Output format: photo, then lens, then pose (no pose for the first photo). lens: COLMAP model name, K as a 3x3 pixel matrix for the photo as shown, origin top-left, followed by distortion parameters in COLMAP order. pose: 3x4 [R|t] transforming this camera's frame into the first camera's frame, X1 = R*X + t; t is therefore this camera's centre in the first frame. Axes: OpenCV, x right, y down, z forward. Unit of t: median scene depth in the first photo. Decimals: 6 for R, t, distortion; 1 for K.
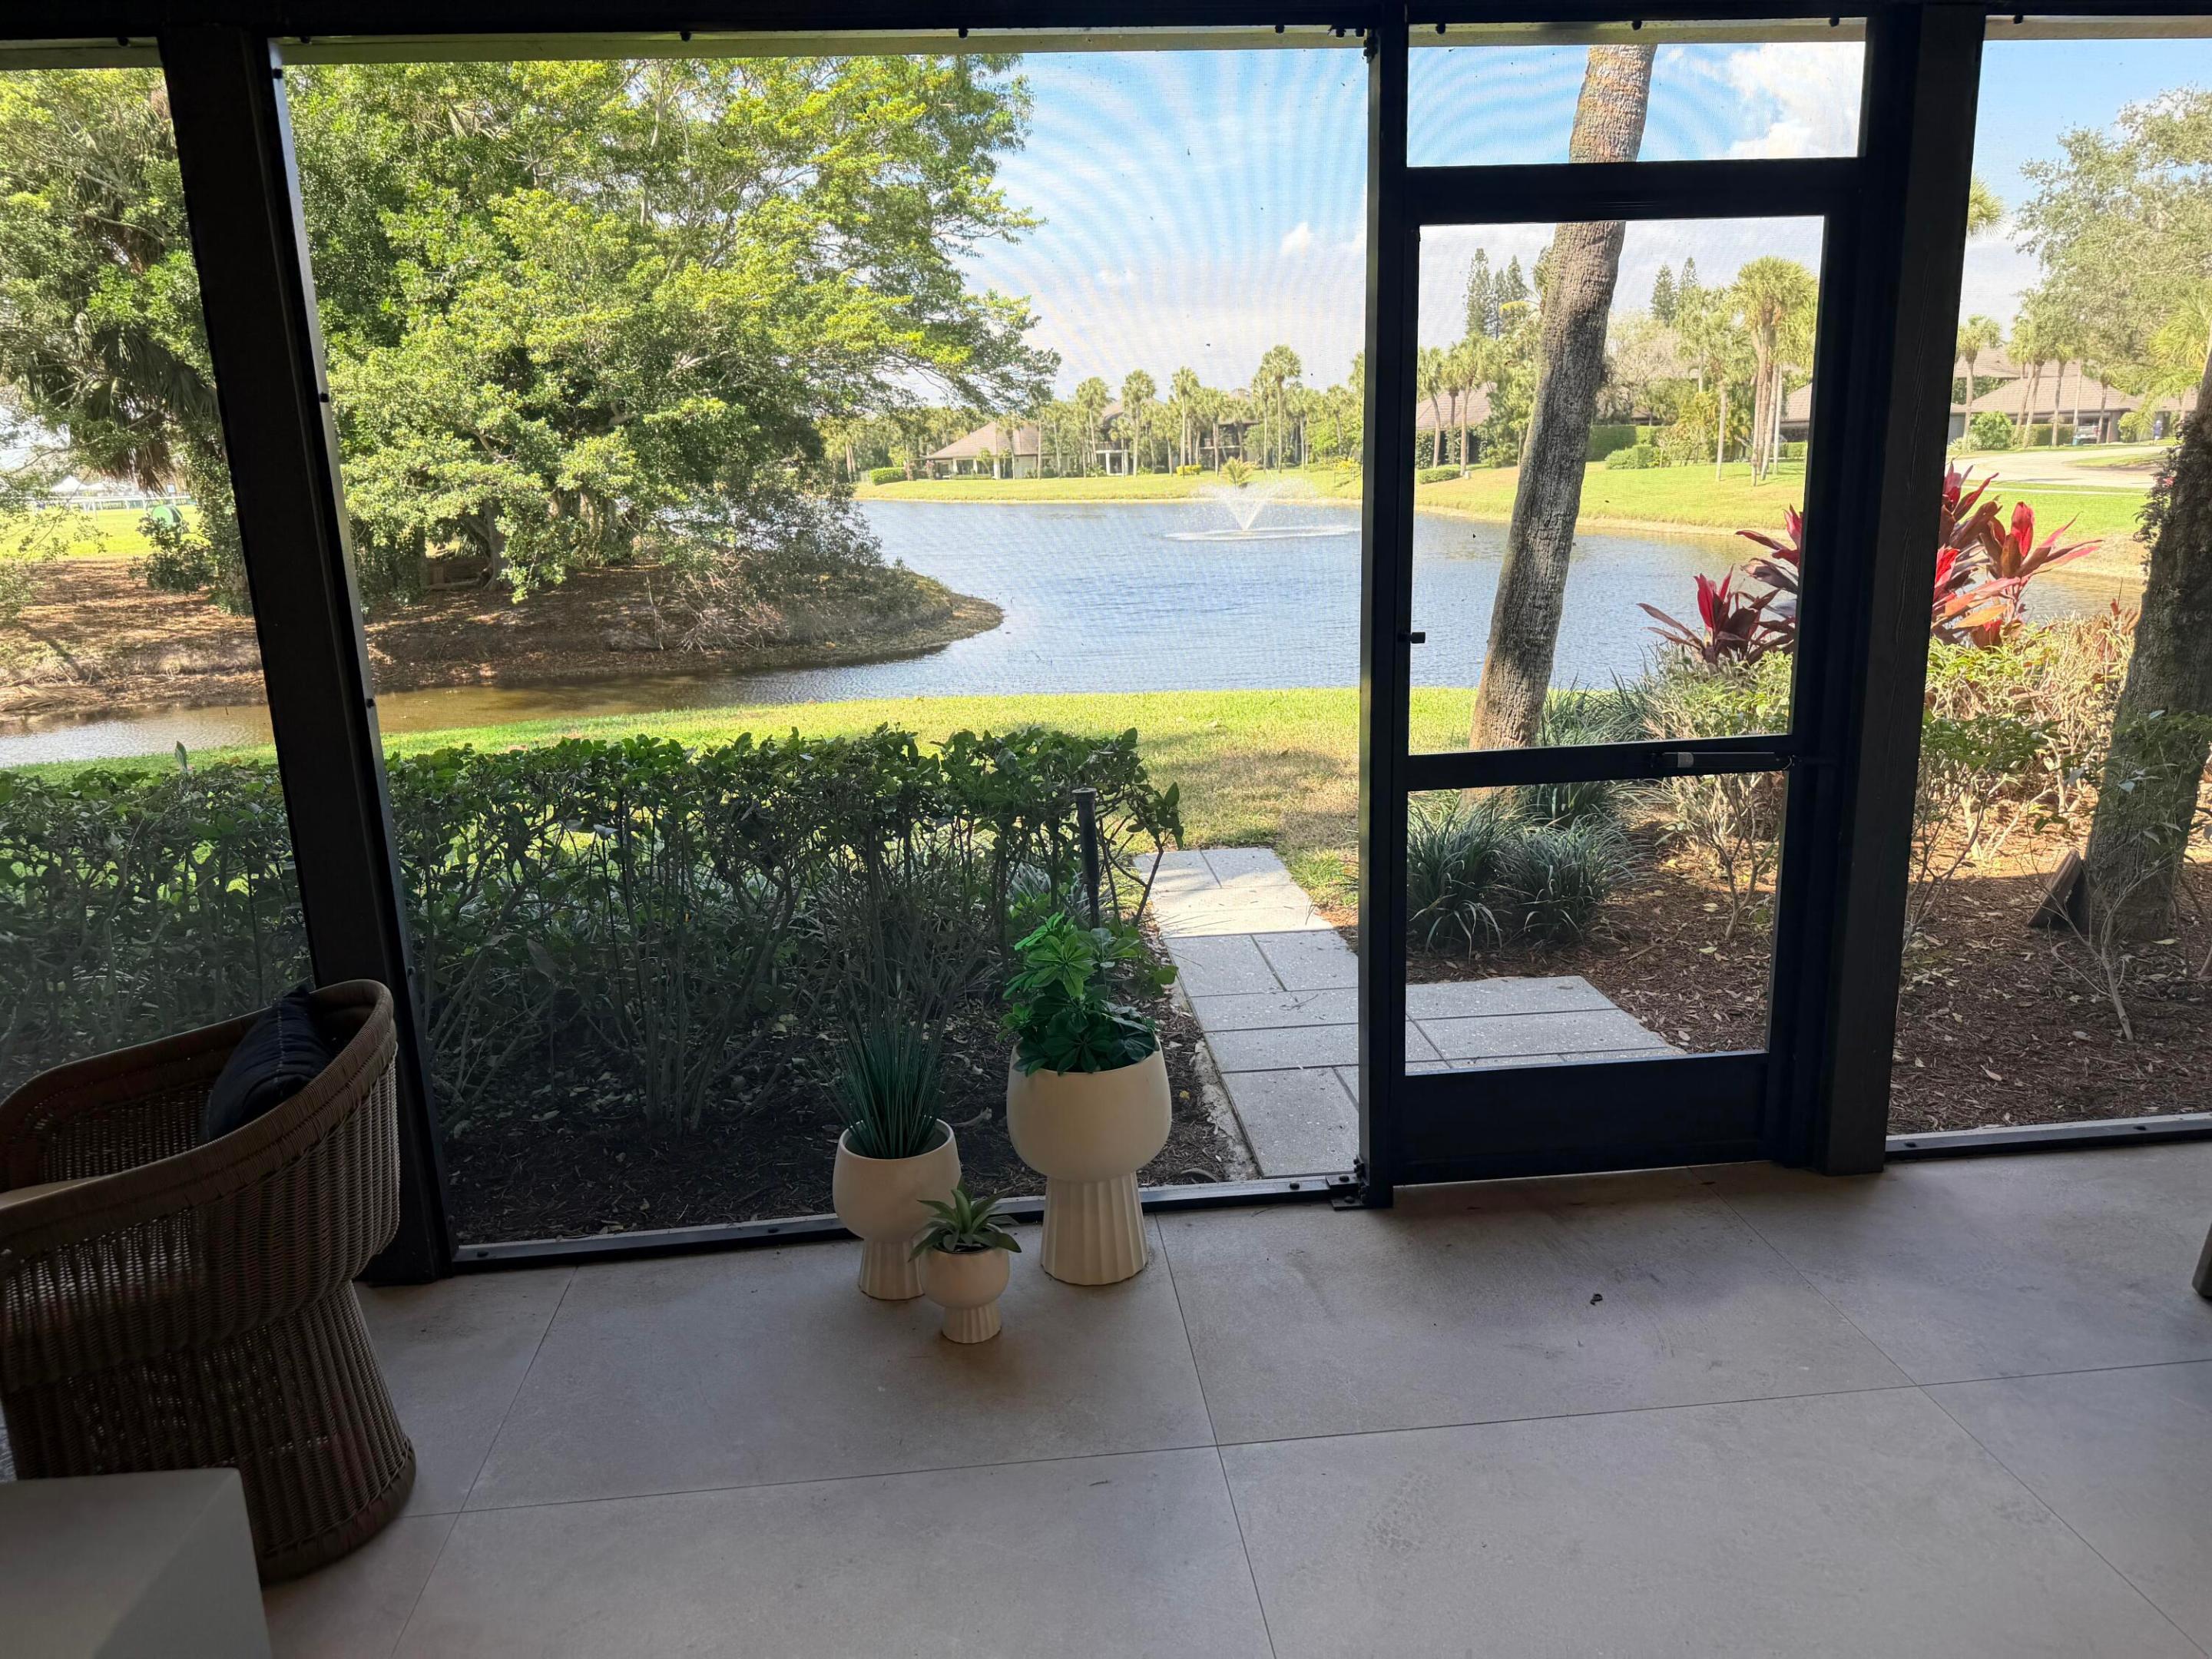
lens RADIAL K [[1561.2, 0, 1087.9], [0, 1561.2, 837.2], [0, 0, 1]] dist [0.054689, -0.061678]
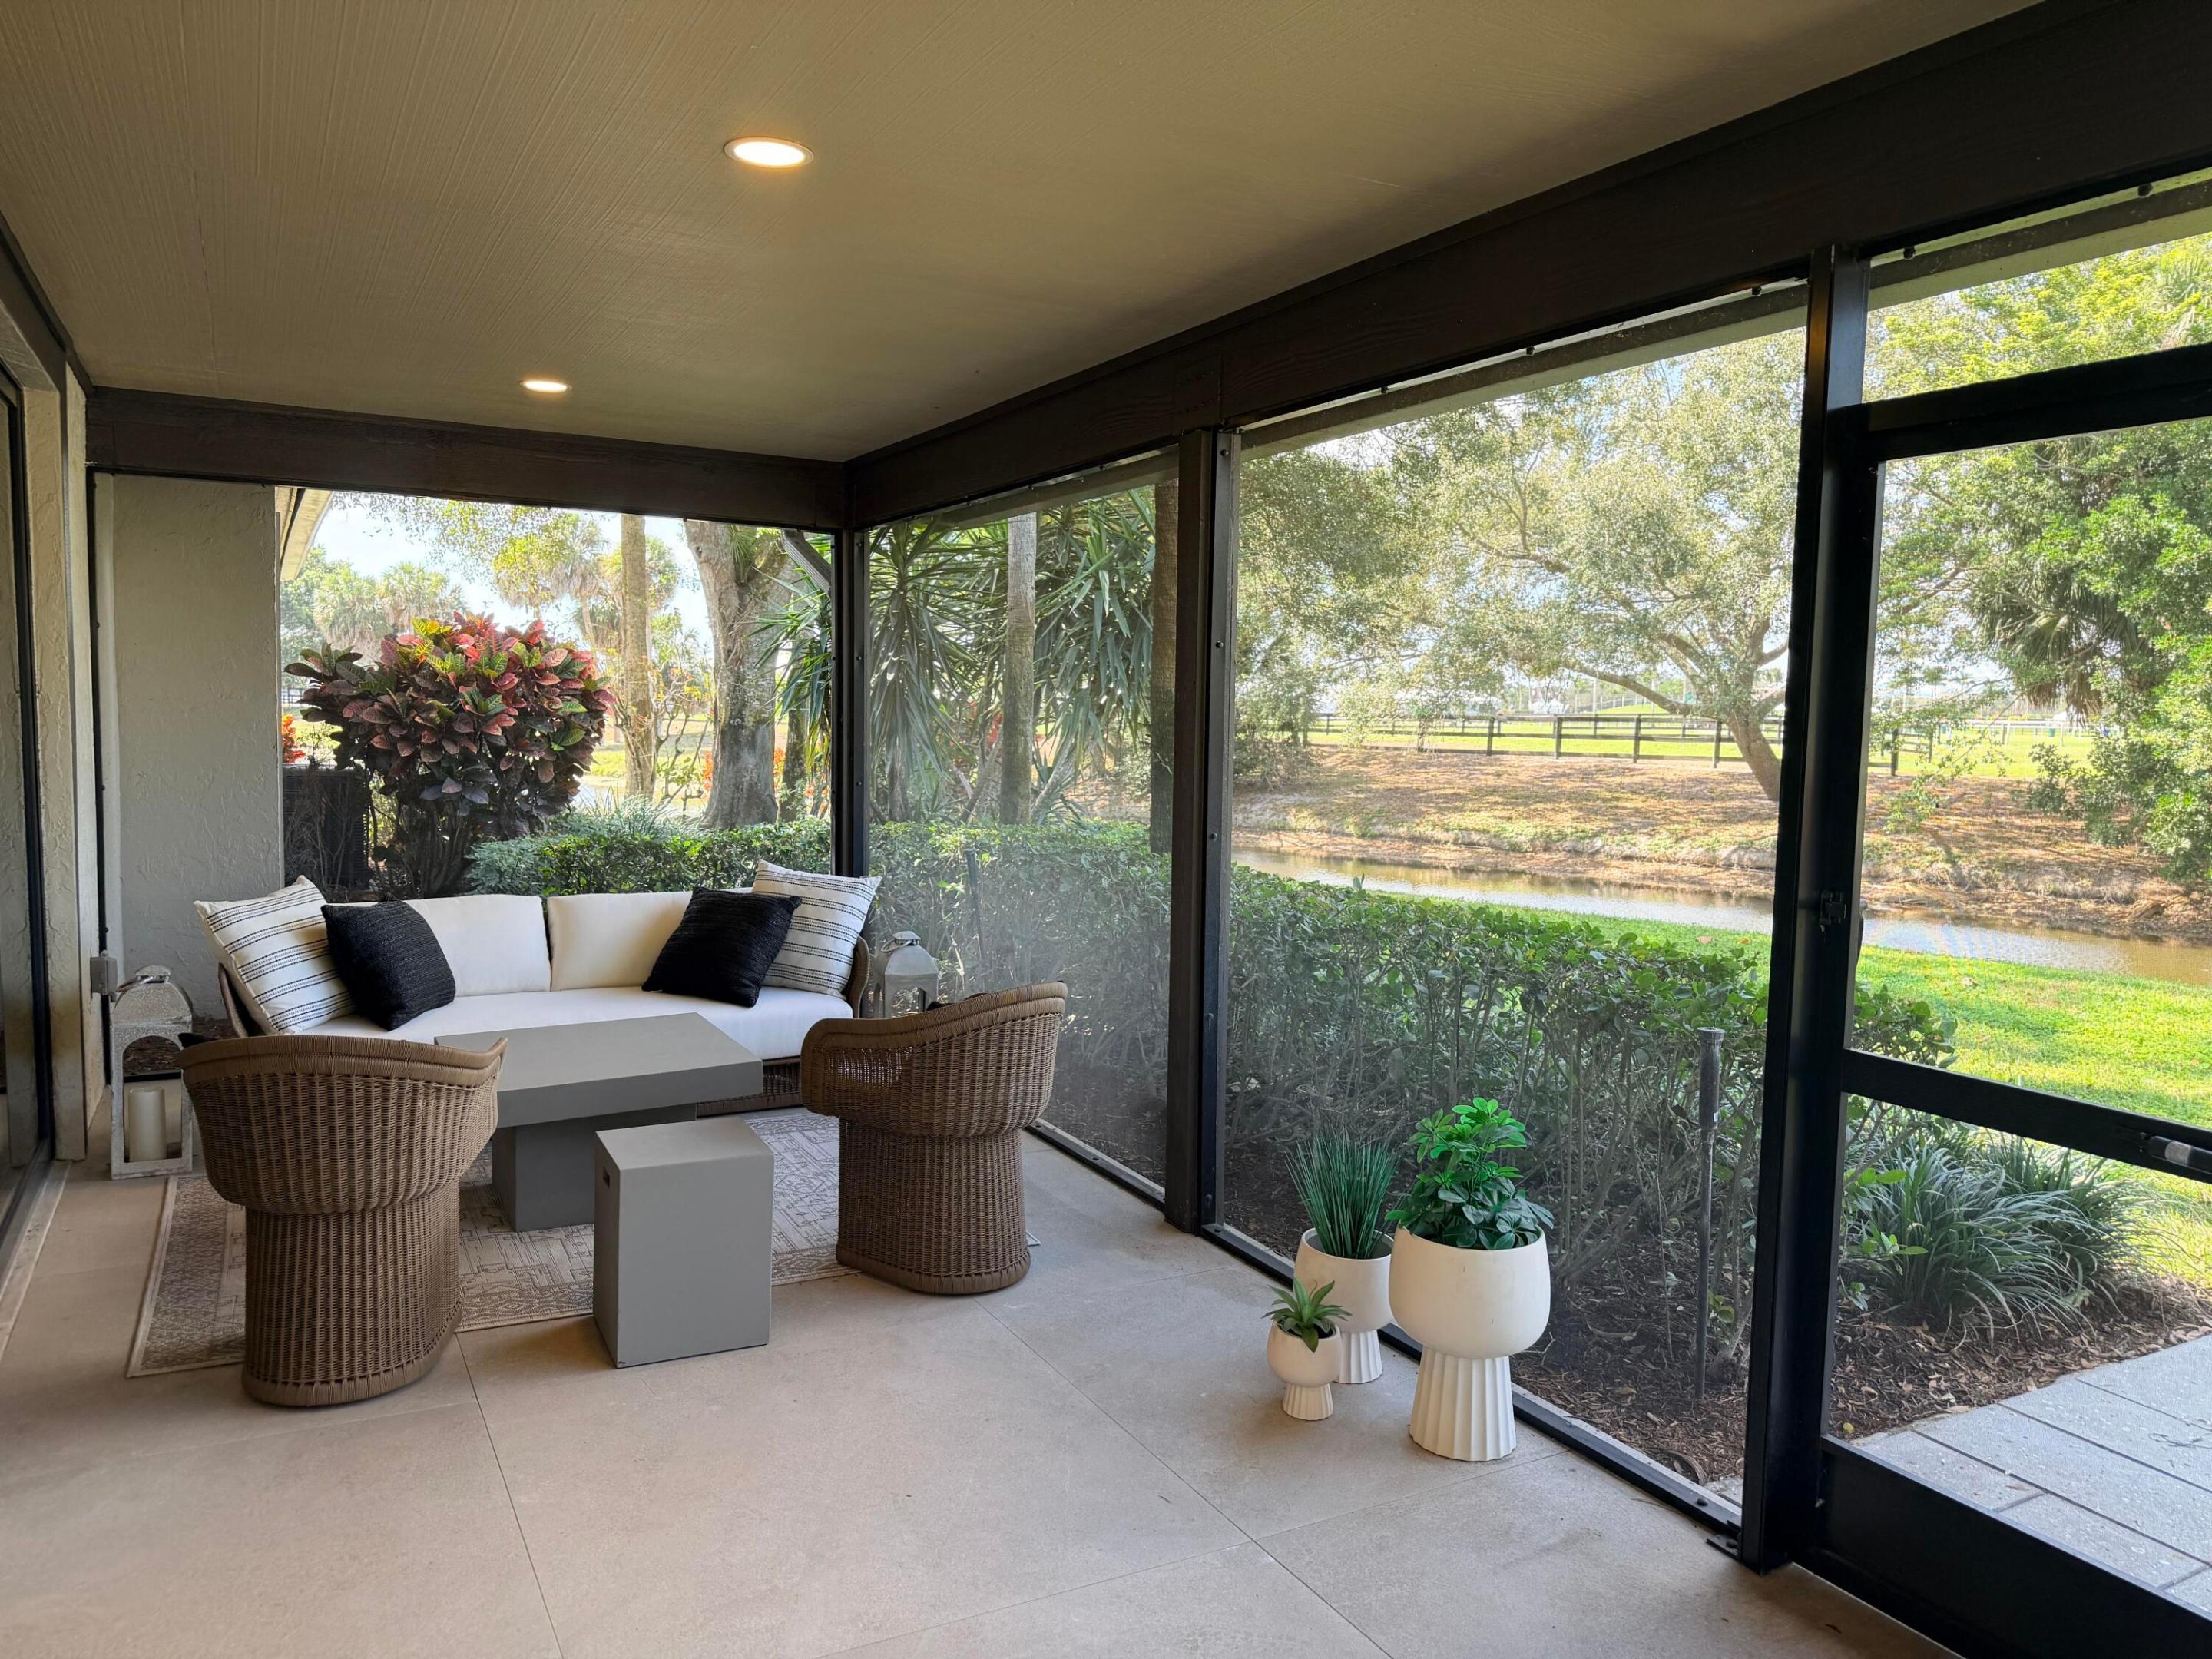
lens RADIAL K [[1561.2, 0, 1138.2], [0, 1561.2, 853.9], [0, 0, 1]] dist [0.054689, -0.061678]
pose [[0.406897, 0.132422, -0.903825, 0.606860], [-0.250000, 0.967804, 0.029248, -0.063723], [0.878598, 0.214055, 0.426902, 0.200713]]
